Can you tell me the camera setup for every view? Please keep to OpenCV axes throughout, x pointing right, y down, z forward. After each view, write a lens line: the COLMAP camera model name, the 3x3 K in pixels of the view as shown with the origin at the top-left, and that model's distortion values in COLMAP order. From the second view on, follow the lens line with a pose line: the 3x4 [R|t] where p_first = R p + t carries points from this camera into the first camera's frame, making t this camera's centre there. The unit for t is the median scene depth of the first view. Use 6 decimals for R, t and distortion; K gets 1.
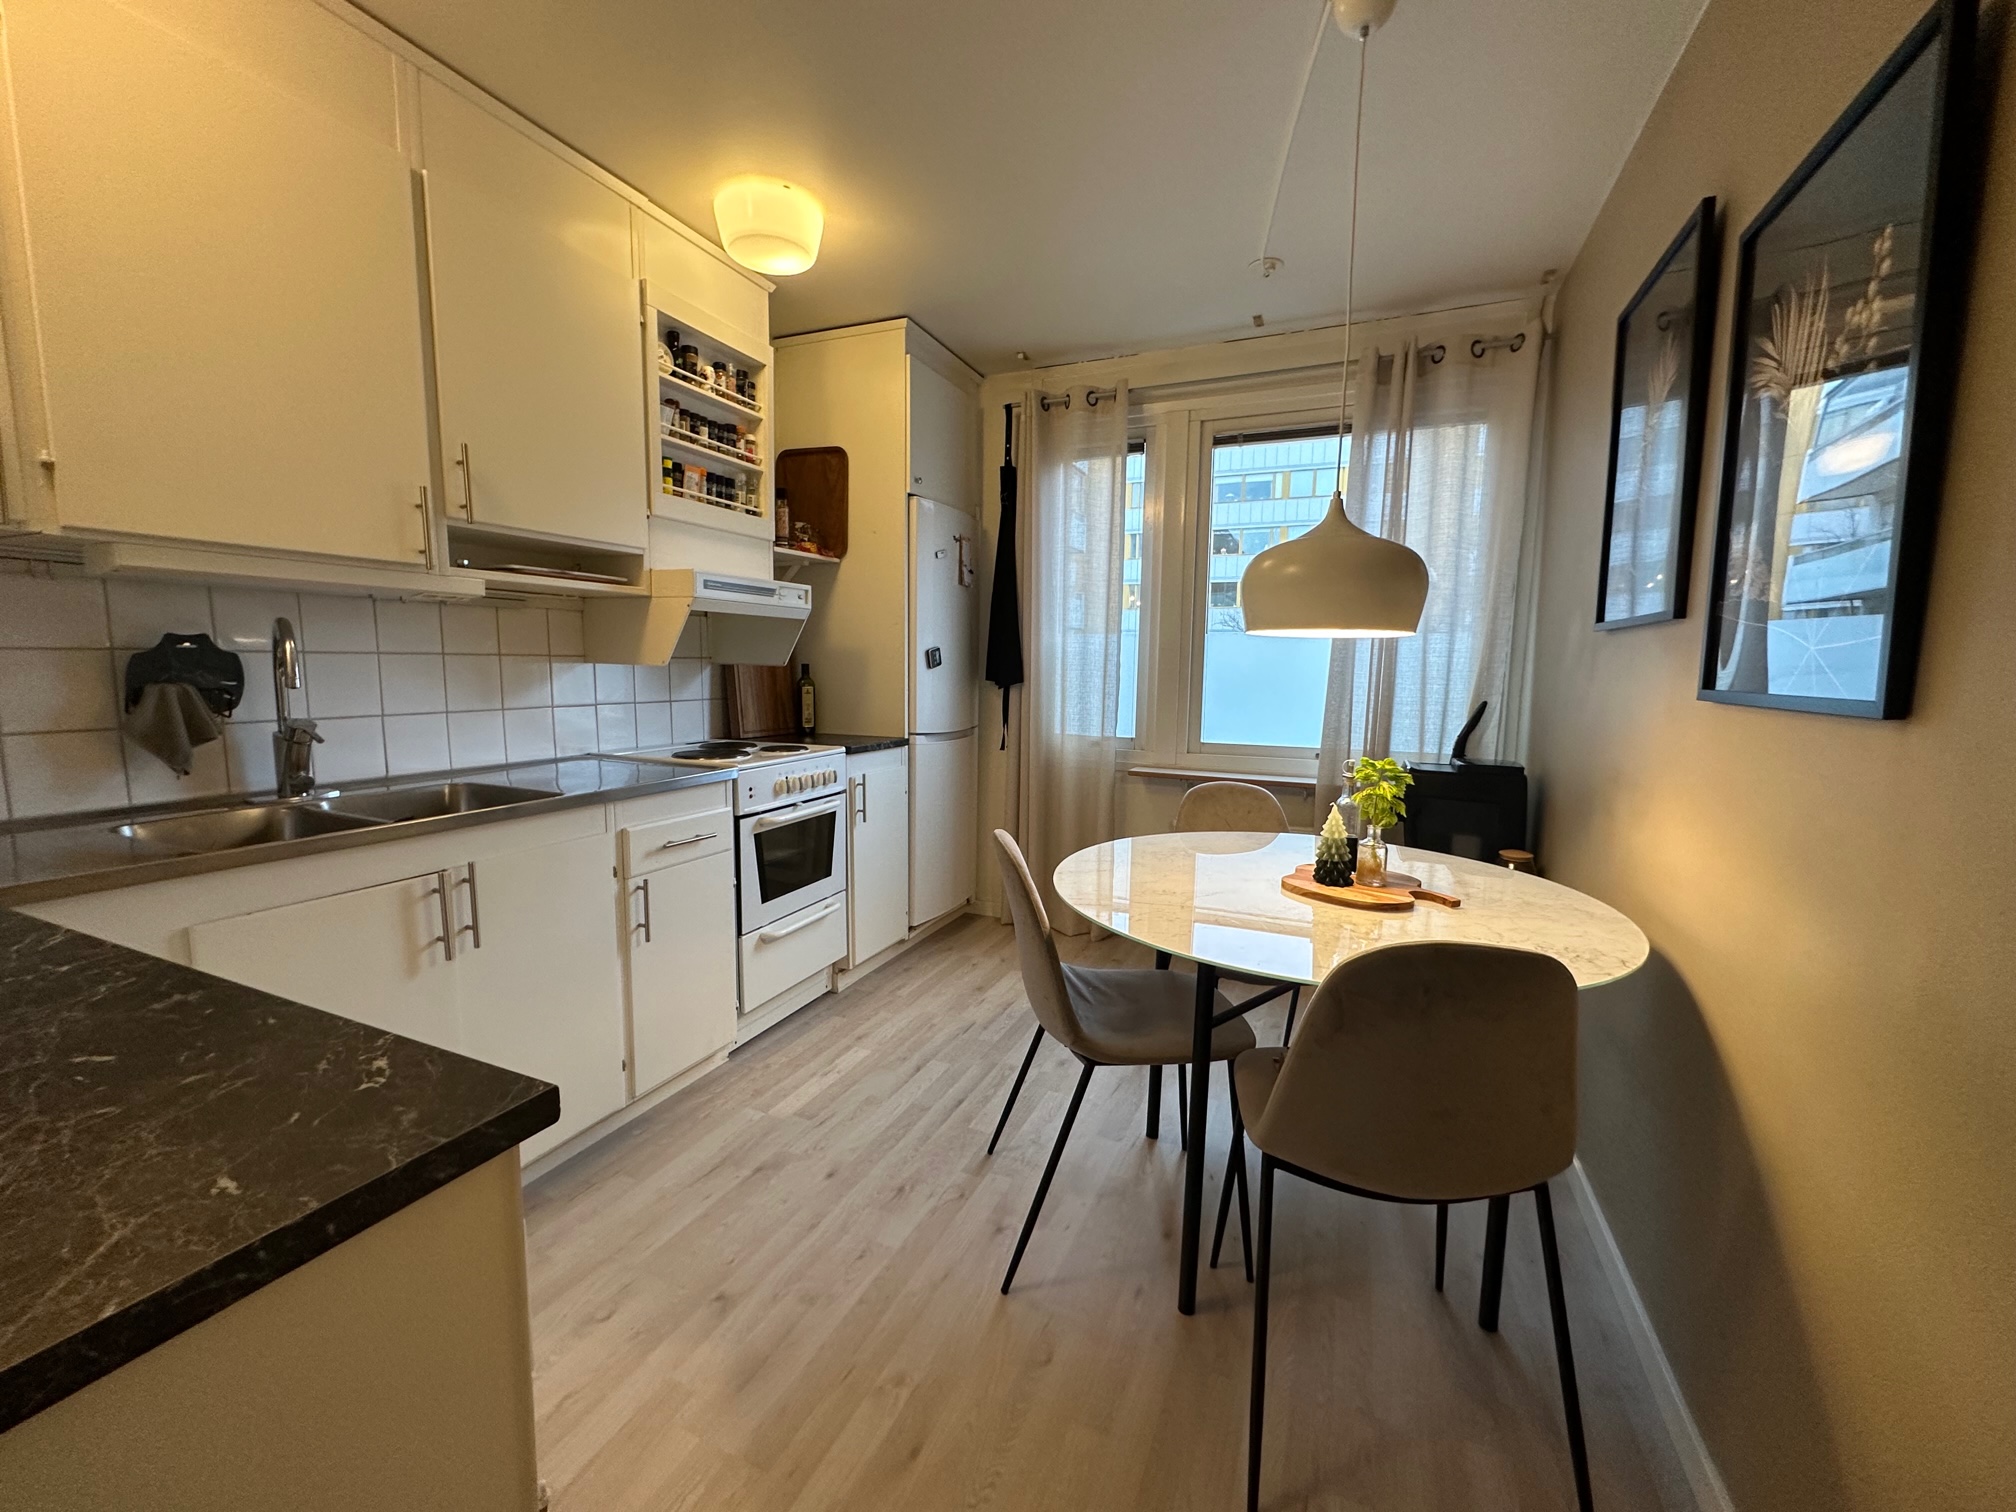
lens RADIAL K [[802.6, 0, 1008.0], [0, 802.6, 756.0], [0, 0, 1]] dist [-0.000613, 0.000253]
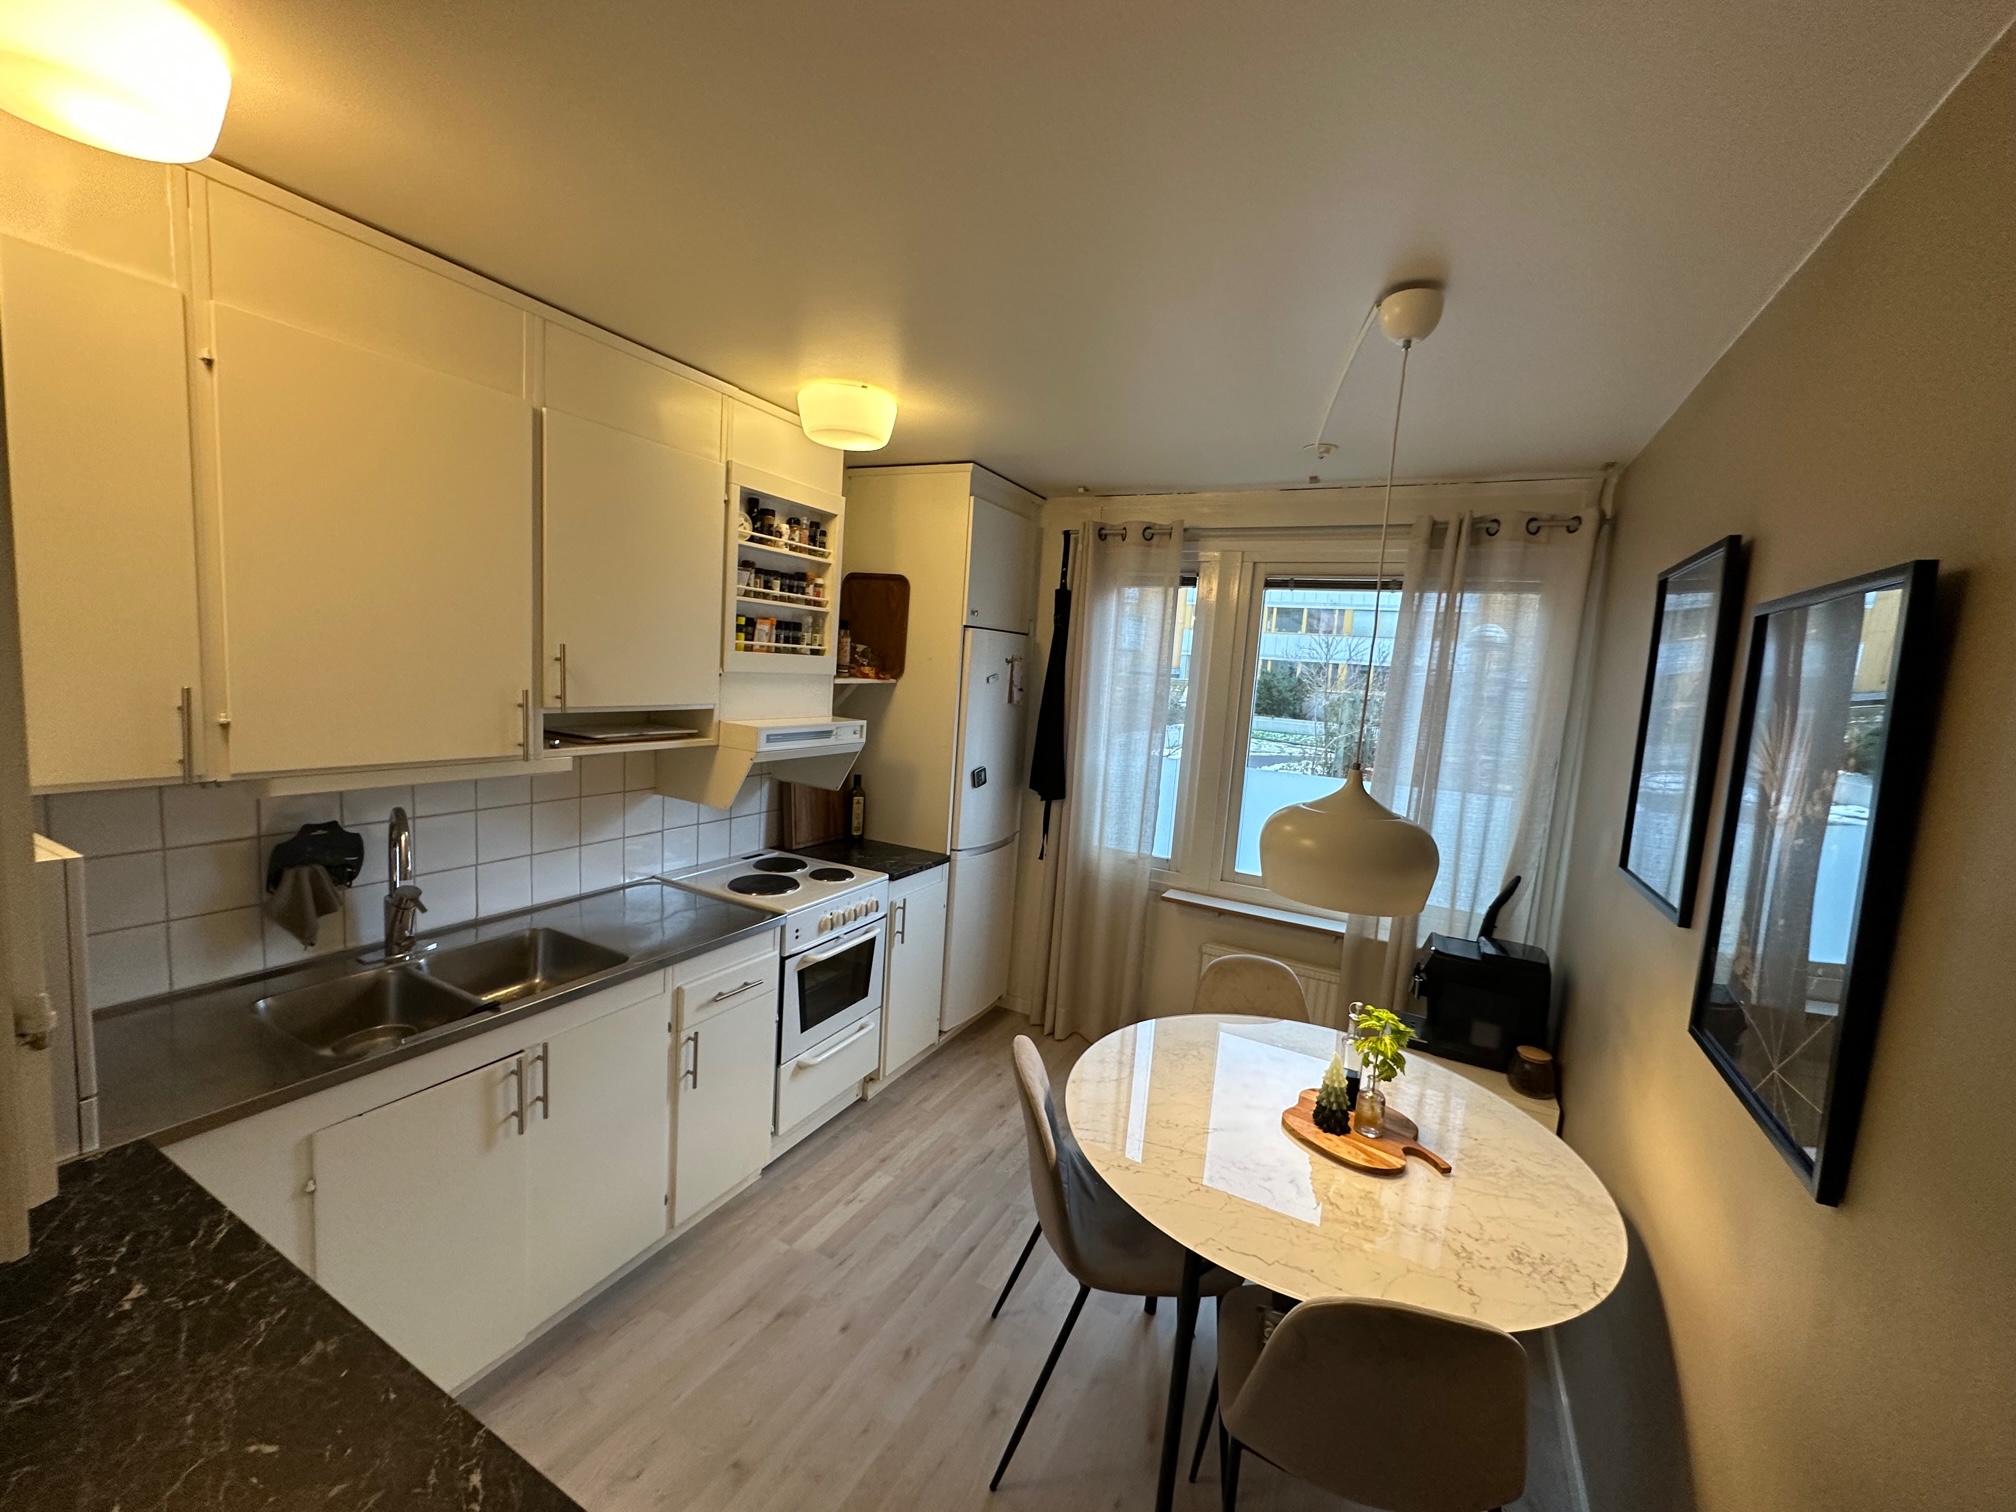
lens RADIAL K [[802.6, 0, 1008.0], [0, 802.6, 756.0], [0, 0, 1]] dist [-0.000613, 0.000253]
pose [[0.995866, 0.062683, -0.065738, 0.014925], [-0.062920, 0.998017, -0.001542, -0.191859], [0.065511, 0.005672, 0.997836, -0.049845]]
